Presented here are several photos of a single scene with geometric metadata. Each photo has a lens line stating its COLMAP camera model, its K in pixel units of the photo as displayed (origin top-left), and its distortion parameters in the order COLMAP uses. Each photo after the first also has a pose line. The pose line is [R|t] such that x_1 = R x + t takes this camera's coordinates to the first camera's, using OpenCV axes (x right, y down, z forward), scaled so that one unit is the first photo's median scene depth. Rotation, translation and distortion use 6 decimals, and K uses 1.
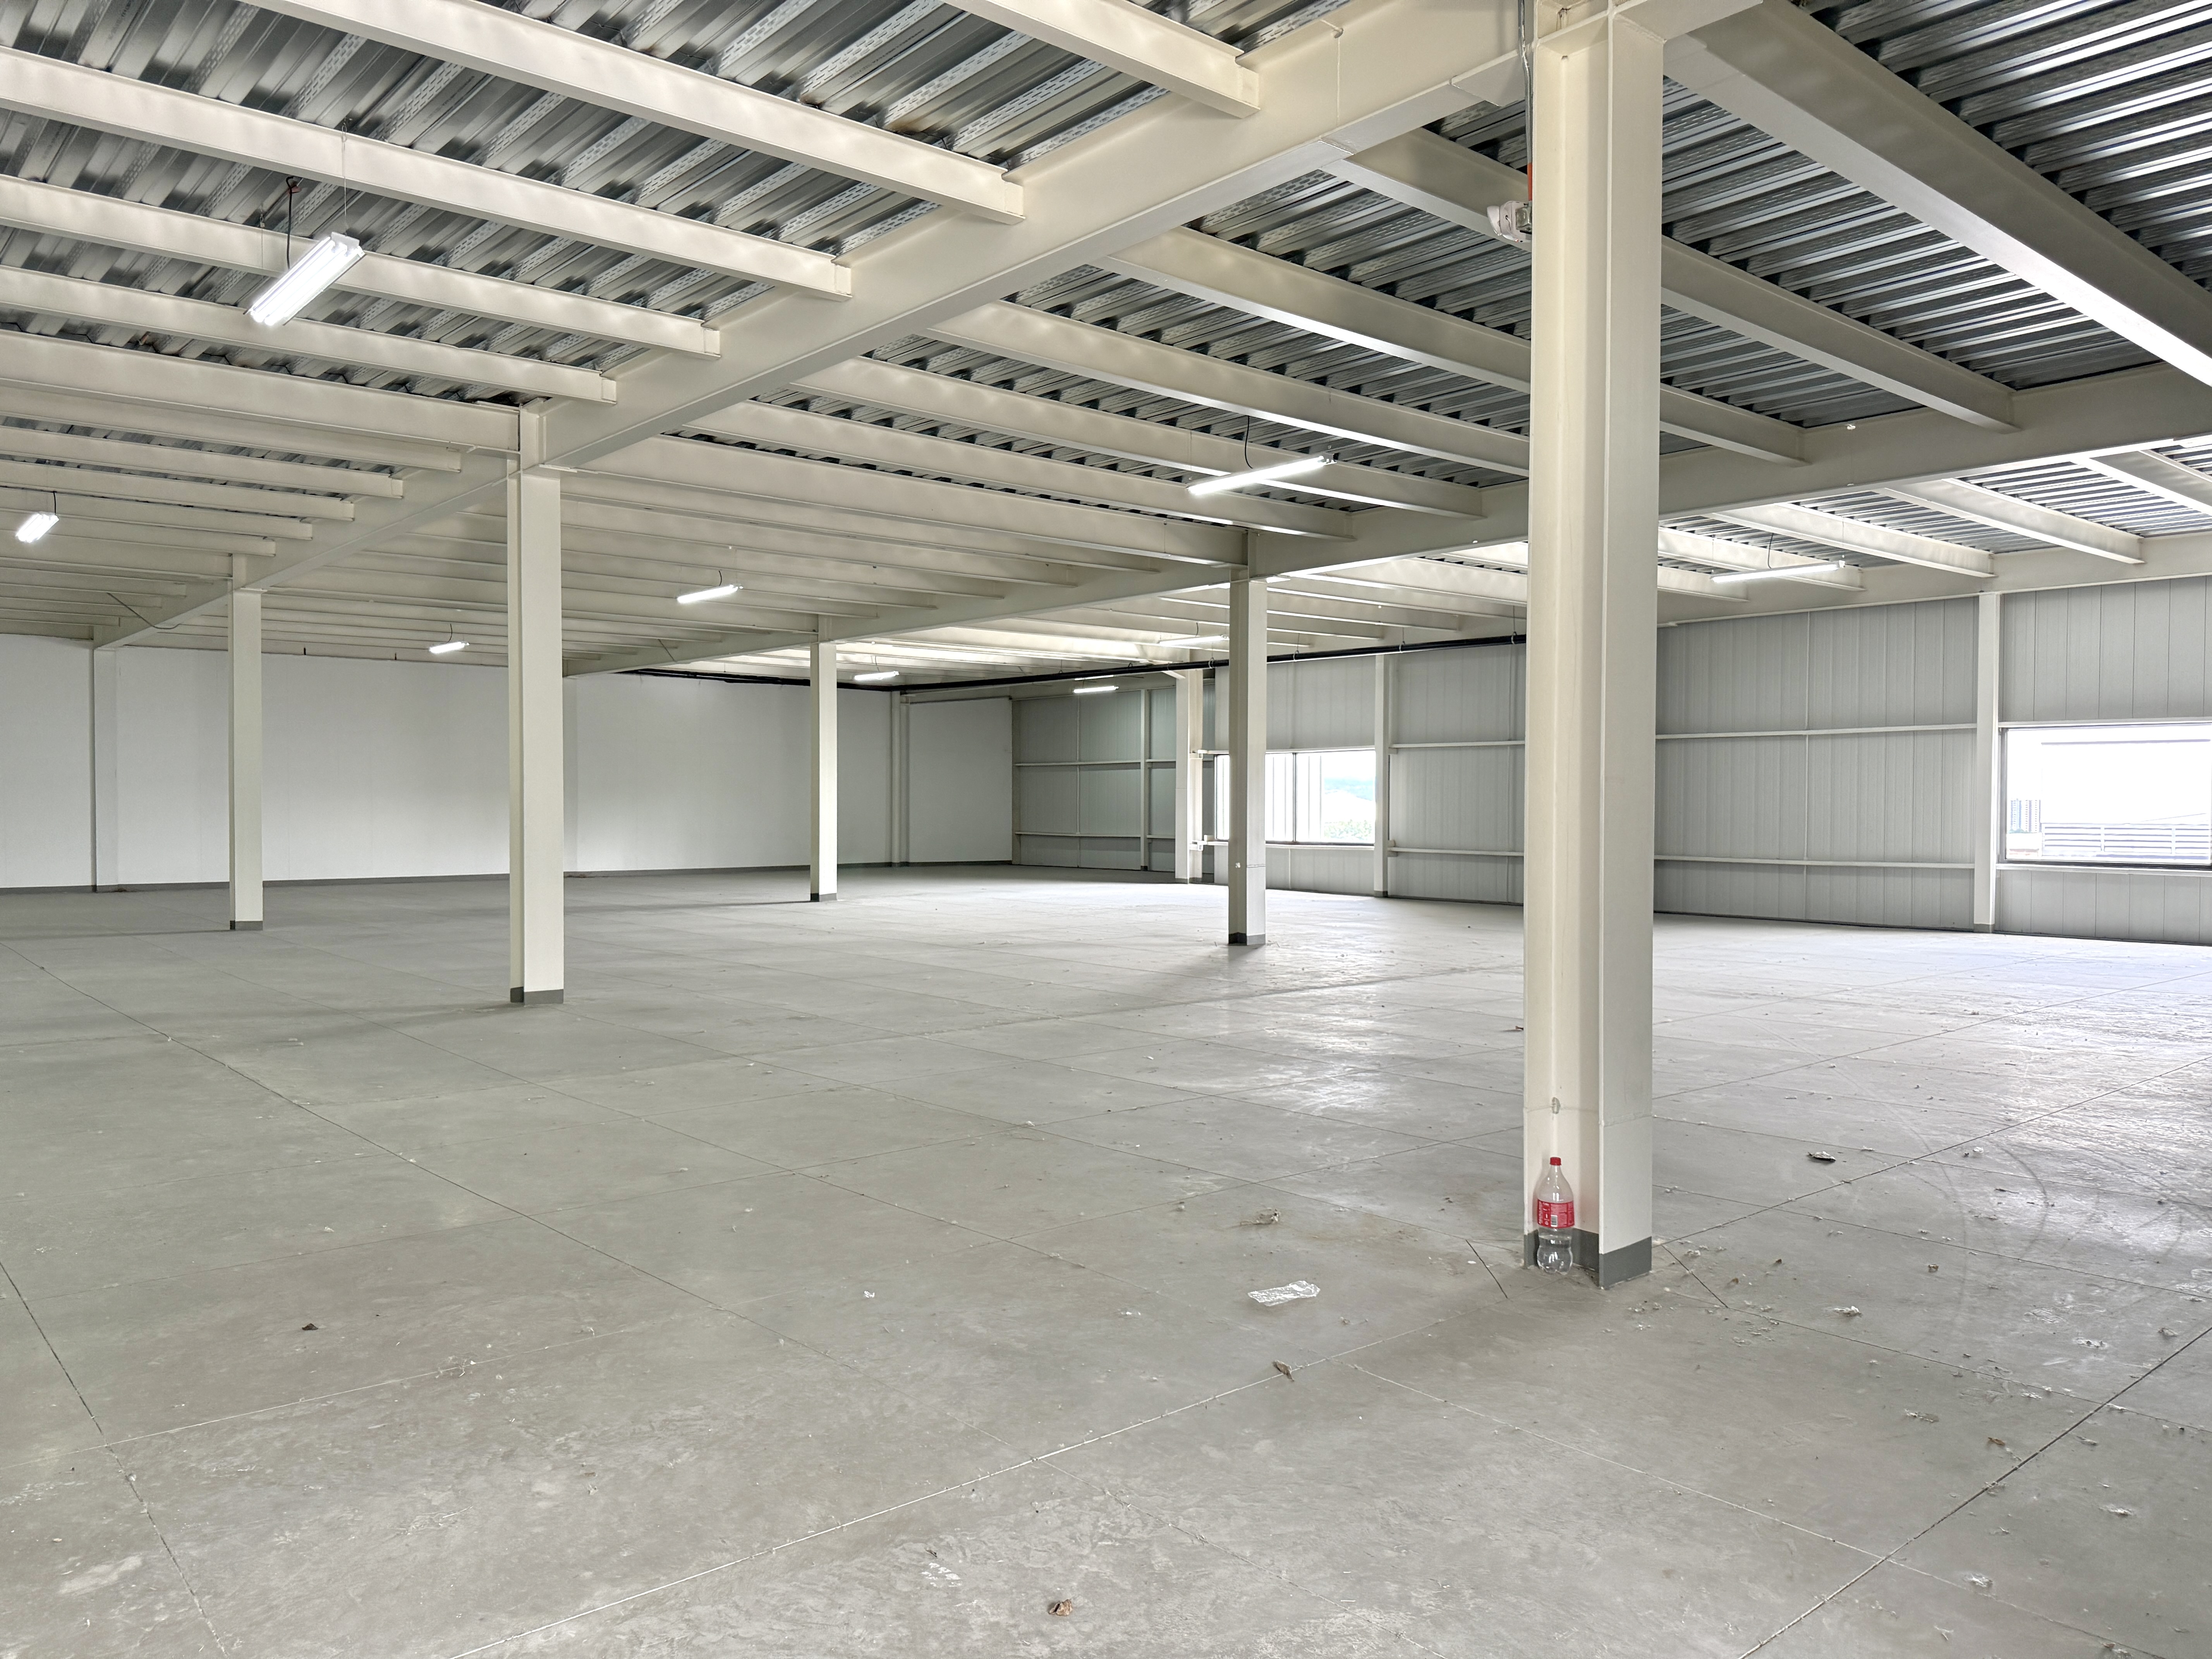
lens RADIAL K [[1546.8, 0, 1106.0], [0, 1546.8, 829.5], [0, 0, 1]] dist [0.041815, -0.026217]
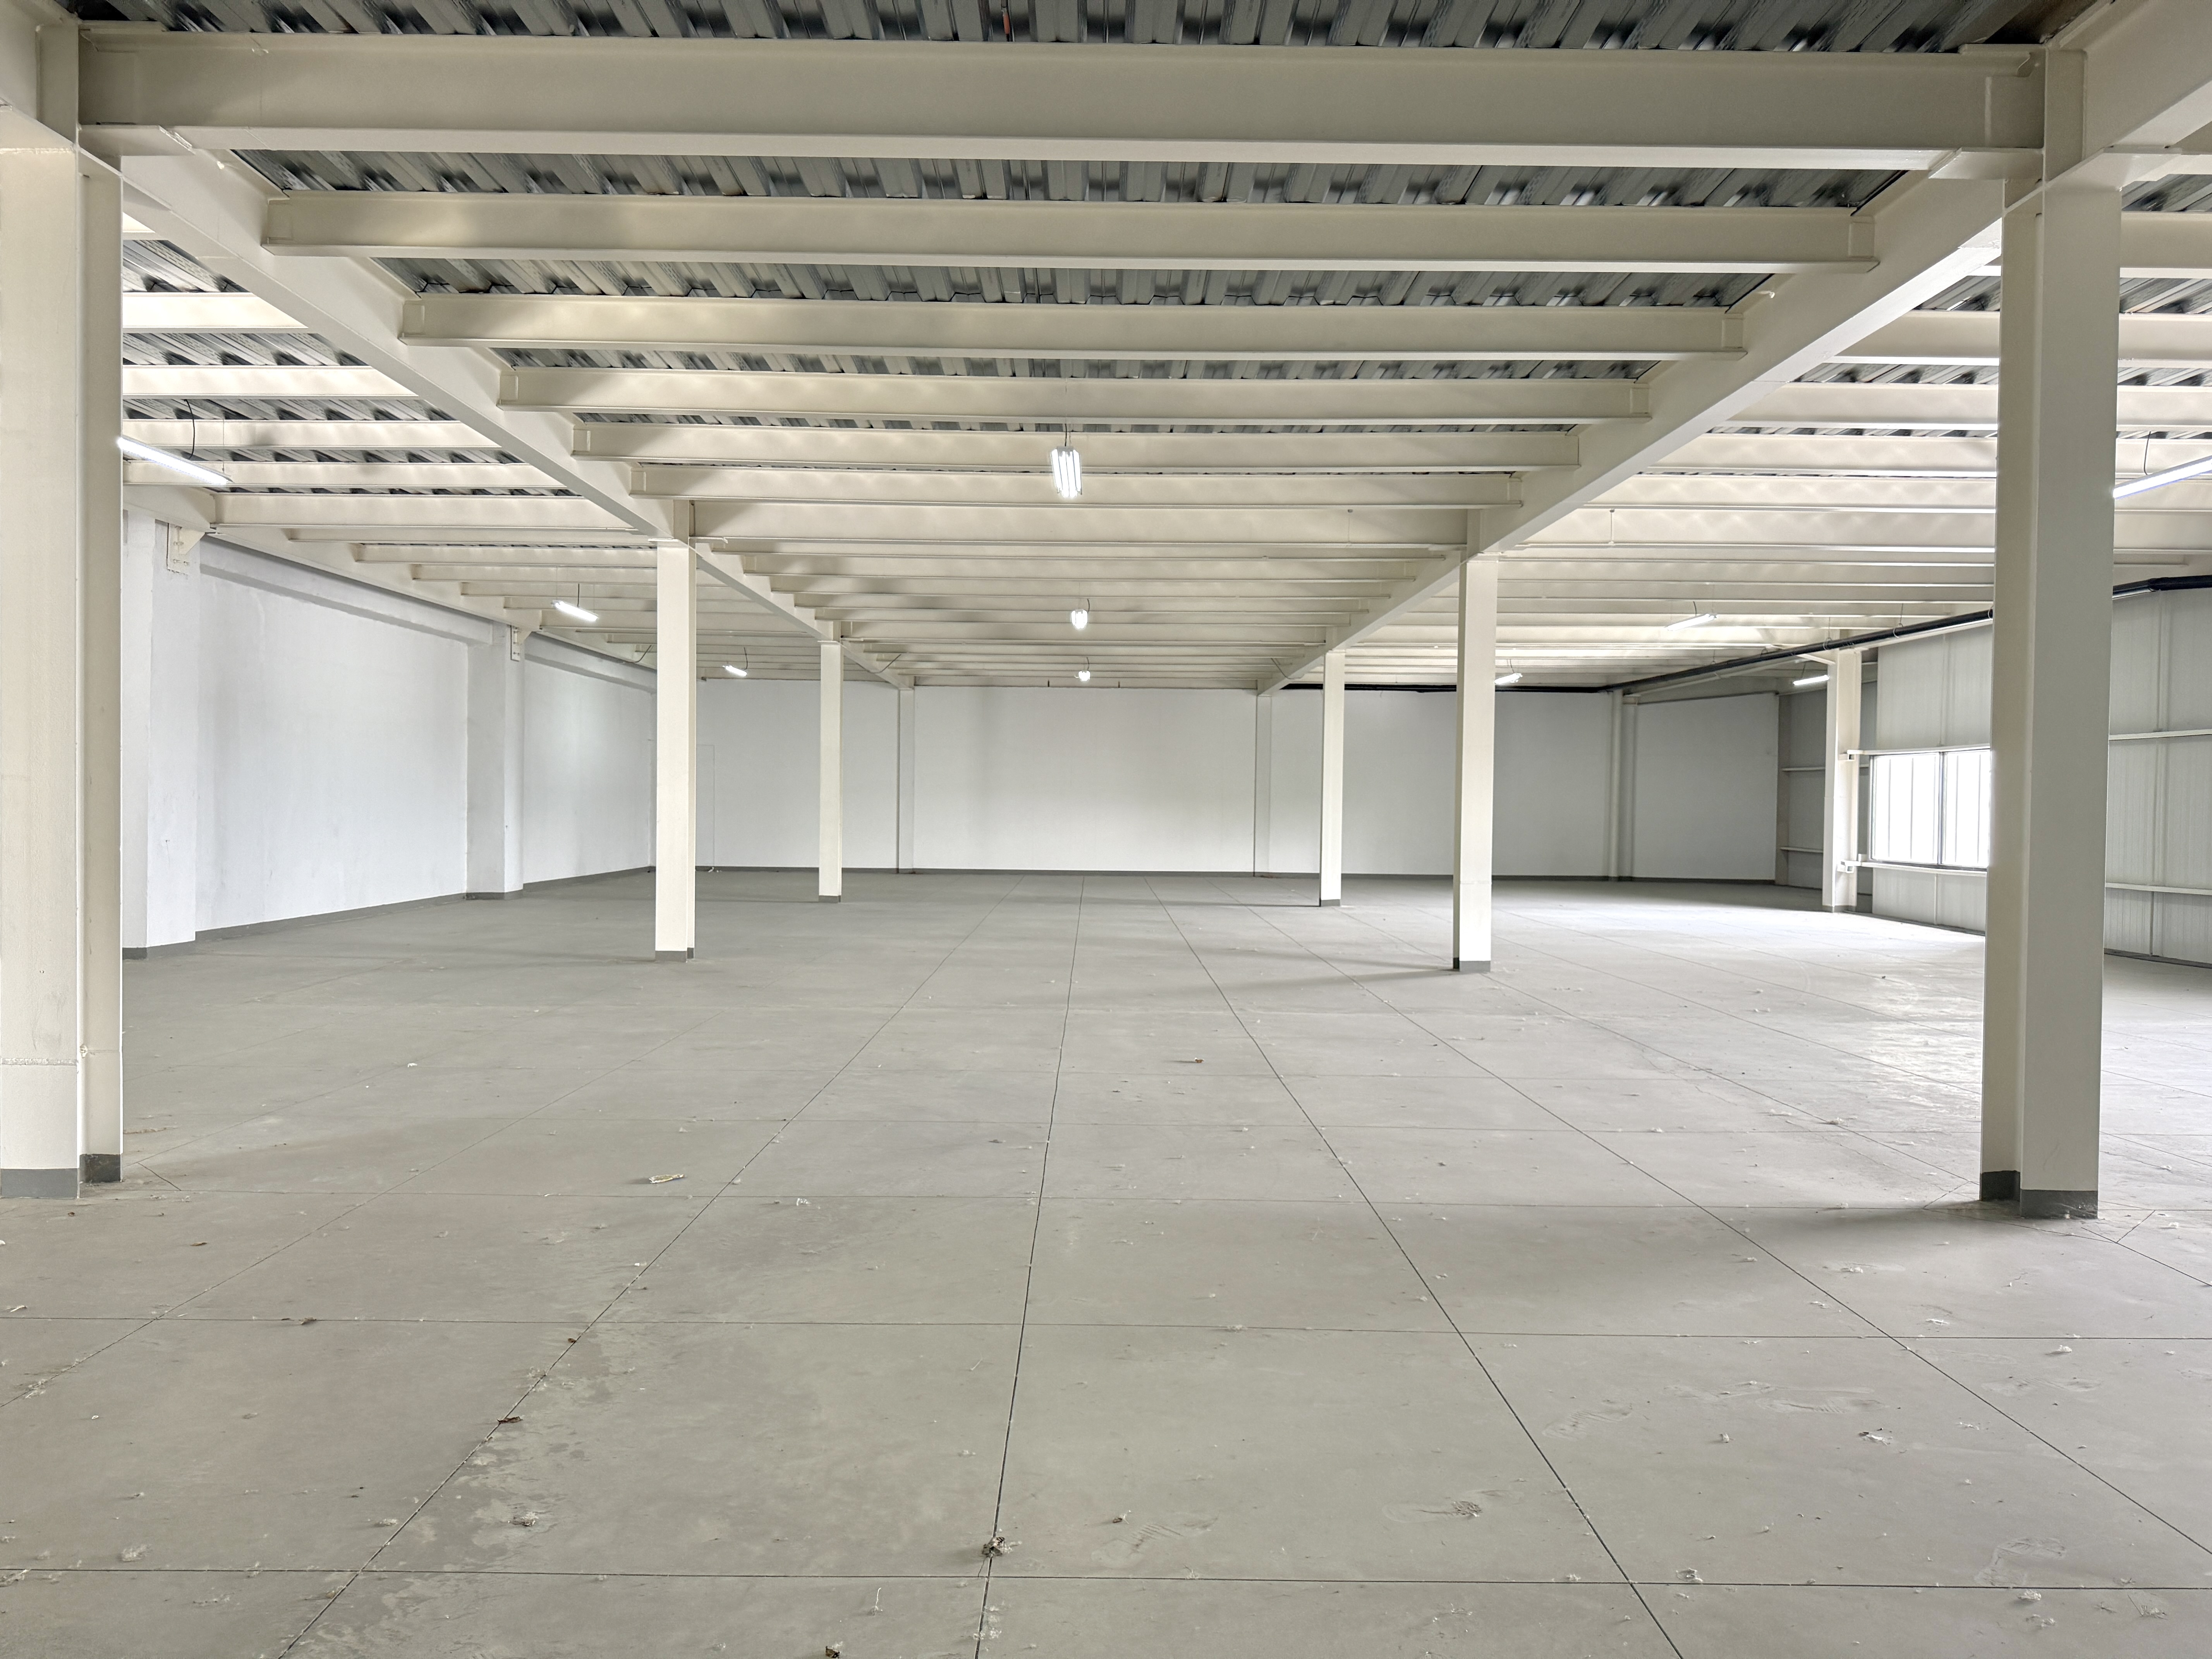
lens RADIAL K [[1567.7, 0, 1106.0], [0, 1567.7, 829.5], [0, 0, 1]] dist [0.083000, -0.072579]
pose [[0.760098, 0.016960, -0.649588, 0.306795], [-0.021240, 0.999774, 0.001250, -0.001951], [0.649462, 0.012847, 0.760286, 0.101624]]
